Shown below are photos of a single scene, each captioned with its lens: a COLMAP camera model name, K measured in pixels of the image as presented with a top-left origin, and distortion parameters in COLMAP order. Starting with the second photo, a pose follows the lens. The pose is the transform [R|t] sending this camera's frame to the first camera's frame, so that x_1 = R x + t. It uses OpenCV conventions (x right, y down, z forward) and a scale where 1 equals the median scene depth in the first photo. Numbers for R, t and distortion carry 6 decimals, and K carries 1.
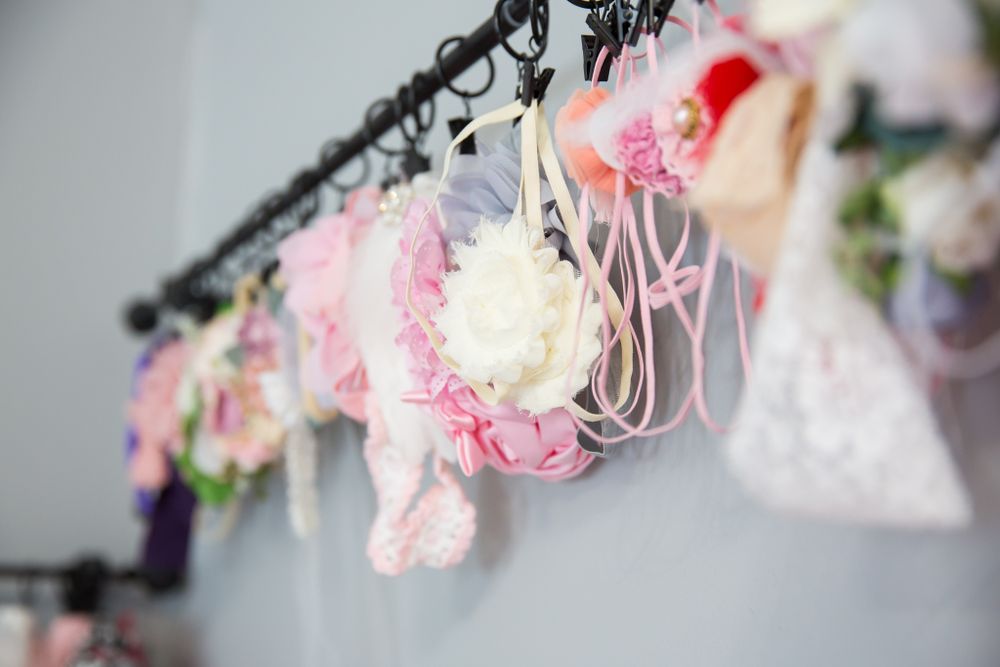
lens RADIAL K [[1344.7, 0, 500.6], [0, 1344.7, 332.8], [0, 0, 1]] dist [0.046950, 0.000000]
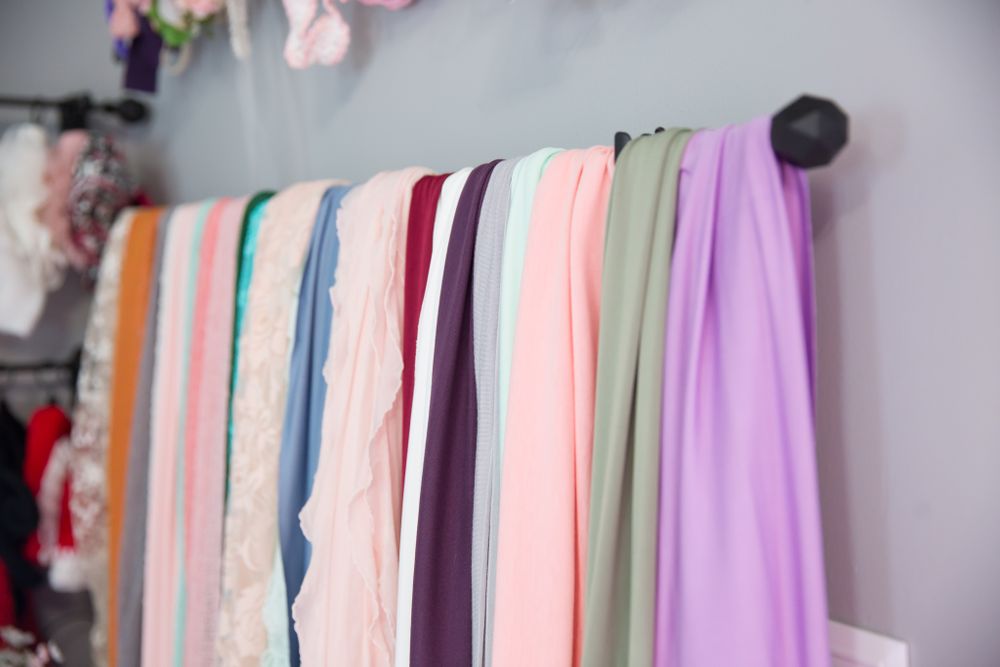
lens RADIAL K [[1278.5, 0, 499.8], [0, 1278.5, 337.3], [0, 0, 1]] dist [0.032186, 0.000000]
pose [[0.996900, -0.003634, 0.078600, 0.032410], [-0.018167, 0.961311, 0.274866, 0.047232], [-0.076558, -0.275442, 0.958264, -0.509699]]
